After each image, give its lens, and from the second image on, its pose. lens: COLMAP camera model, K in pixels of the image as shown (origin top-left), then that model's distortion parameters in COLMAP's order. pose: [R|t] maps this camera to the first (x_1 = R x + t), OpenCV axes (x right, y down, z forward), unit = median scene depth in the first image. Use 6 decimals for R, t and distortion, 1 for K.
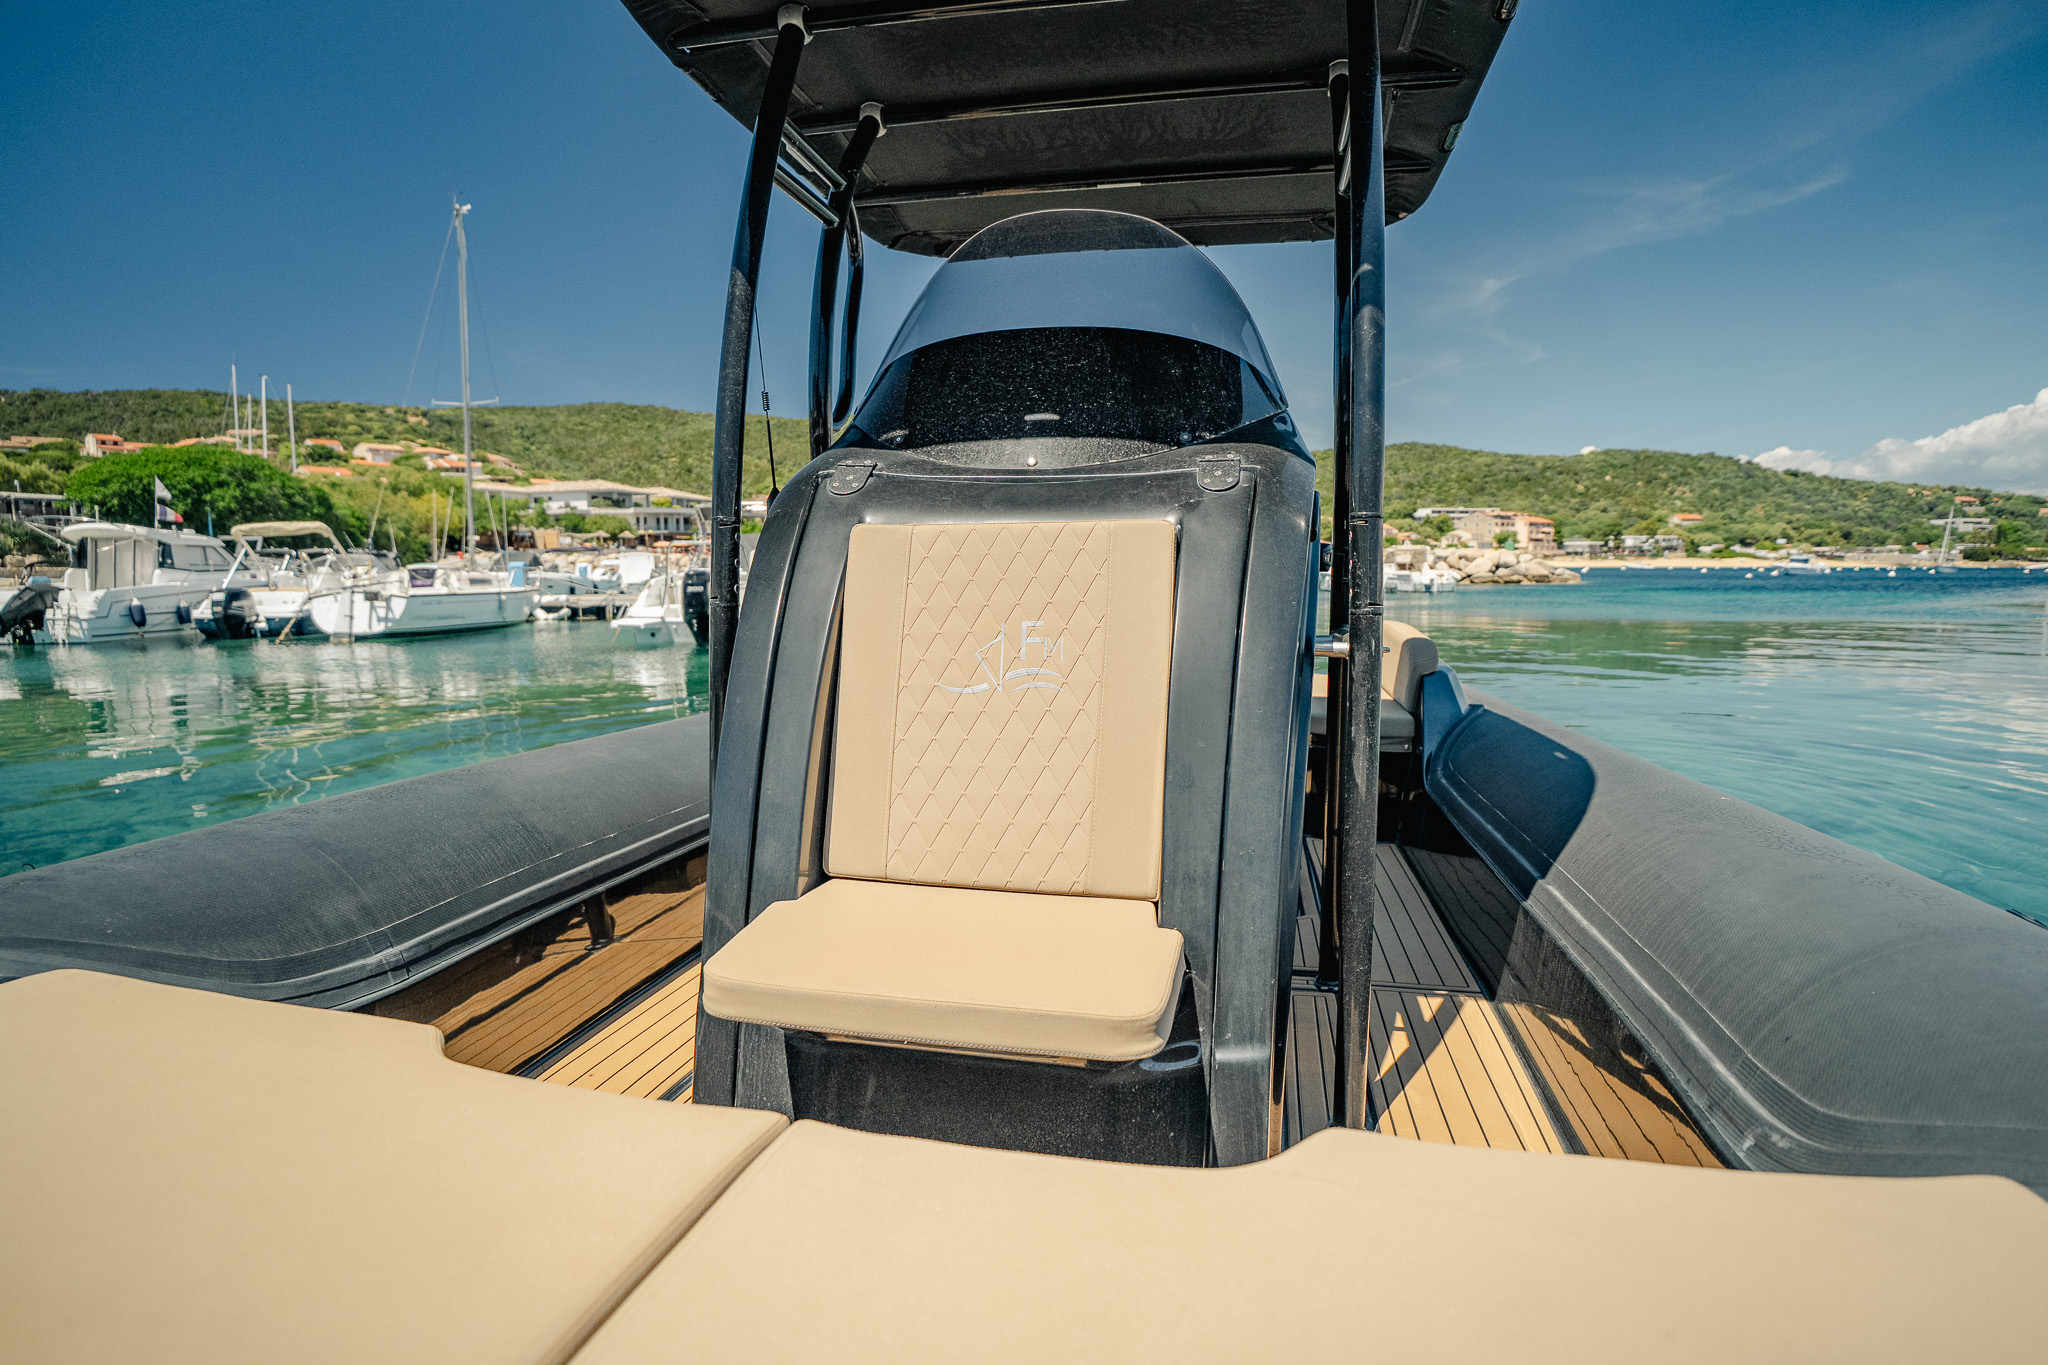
lens RADIAL K [[940.6, 0, 1024.0], [0, 940.6, 682.5], [0, 0, 1]] dist [-0.042457, 0.000210]
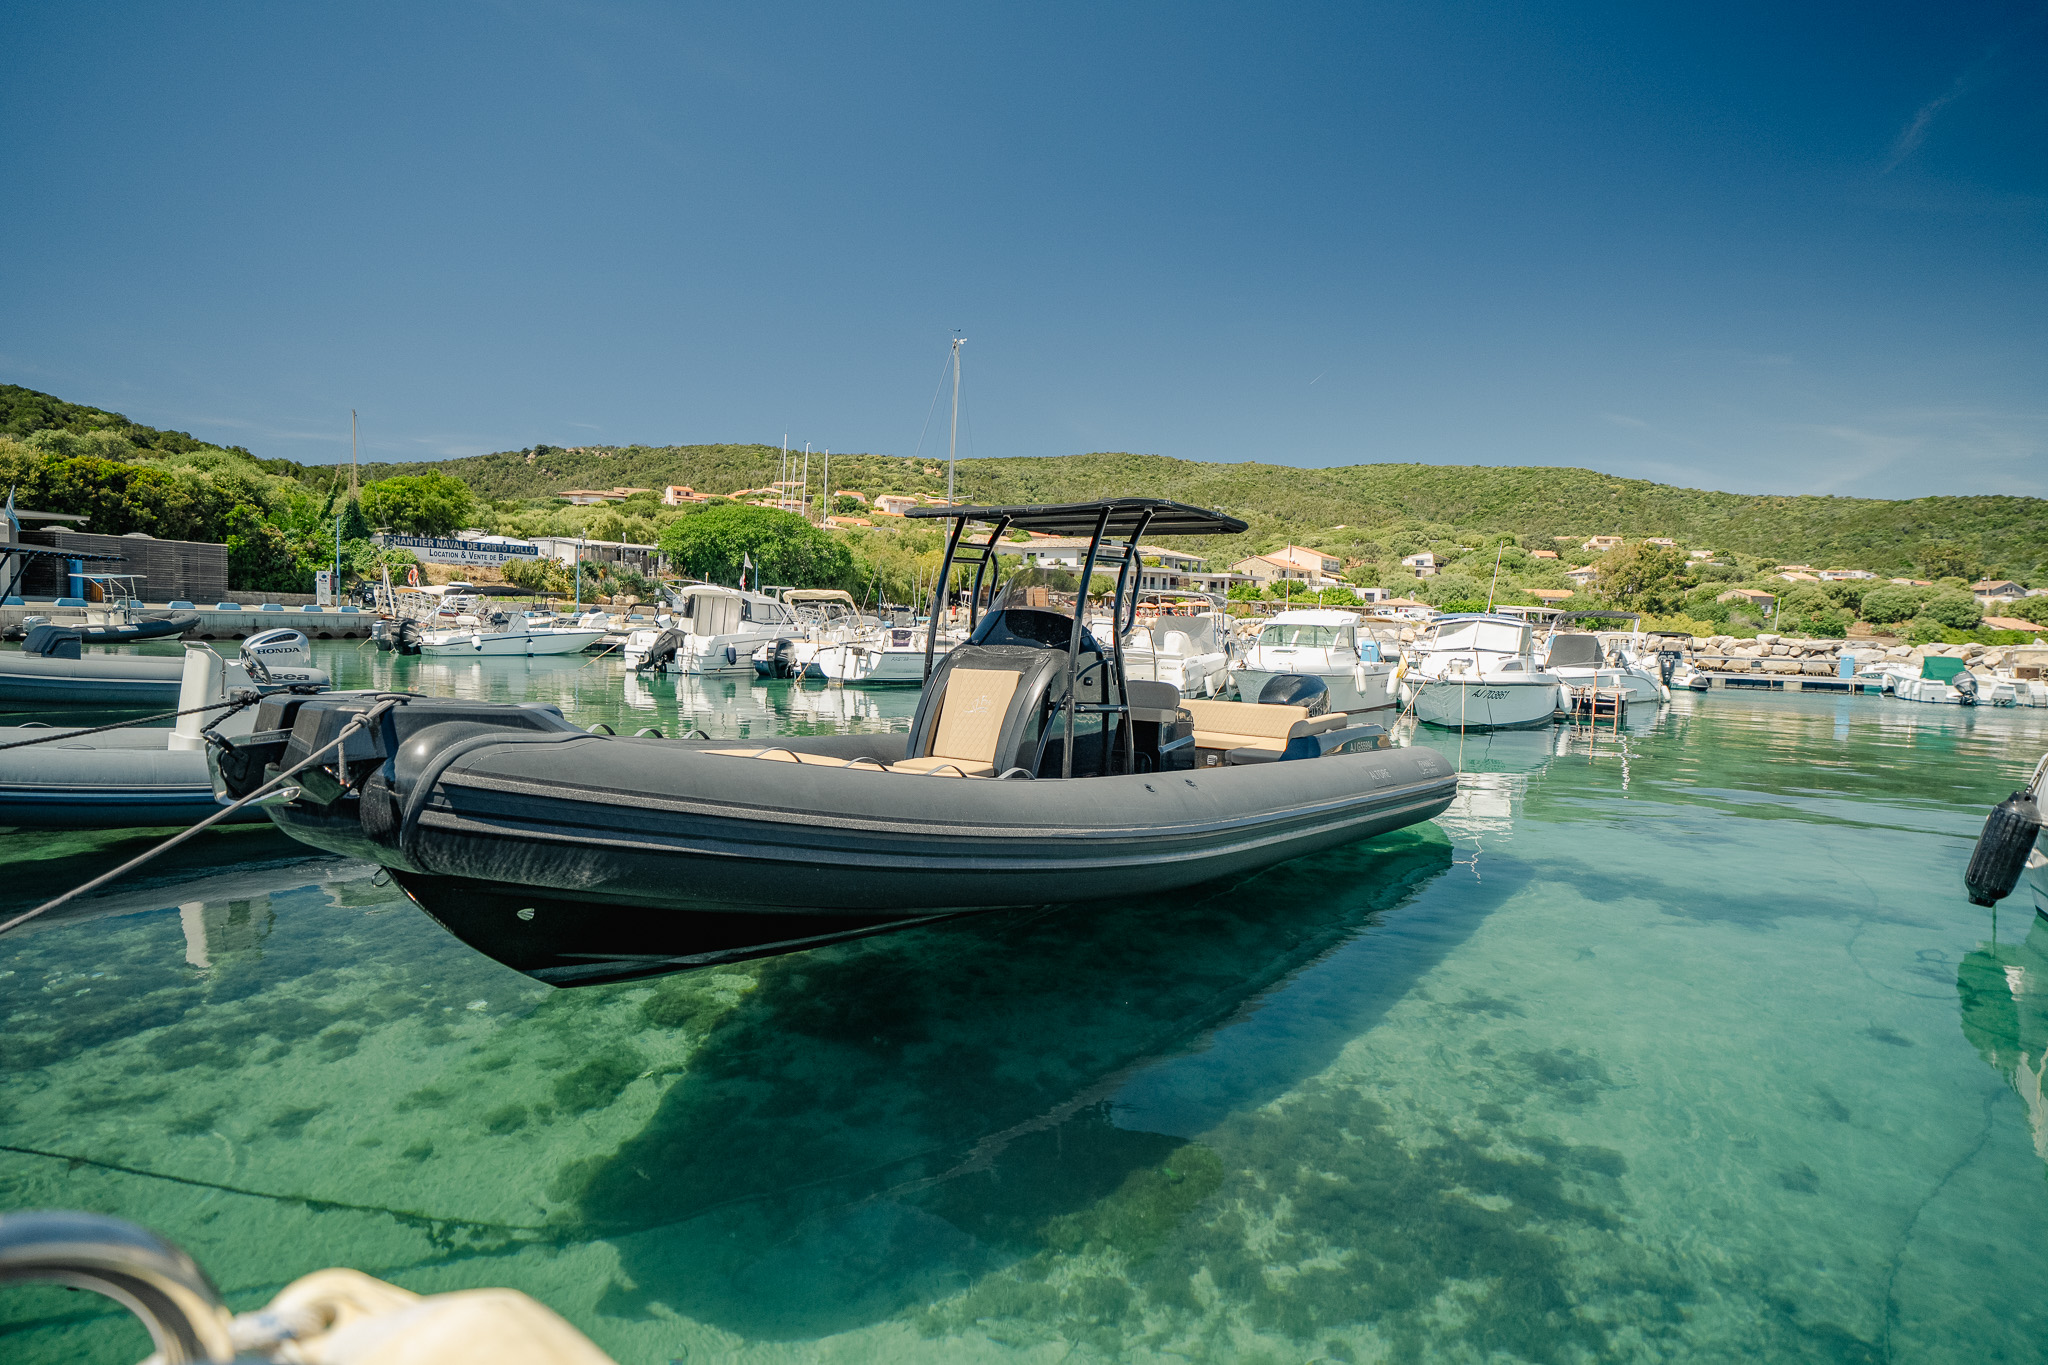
lens RADIAL K [[1205.6, 0, 1024.0], [0, 1205.6, 682.5], [0, 0, 1]] dist [0.000597, 0.000174]
pose [[0.880108, 0.065161, -0.470281, 0.067811], [-0.103798, 0.992983, -0.056667, 0.005387], [0.463288, 0.098687, 0.880696, -0.095816]]
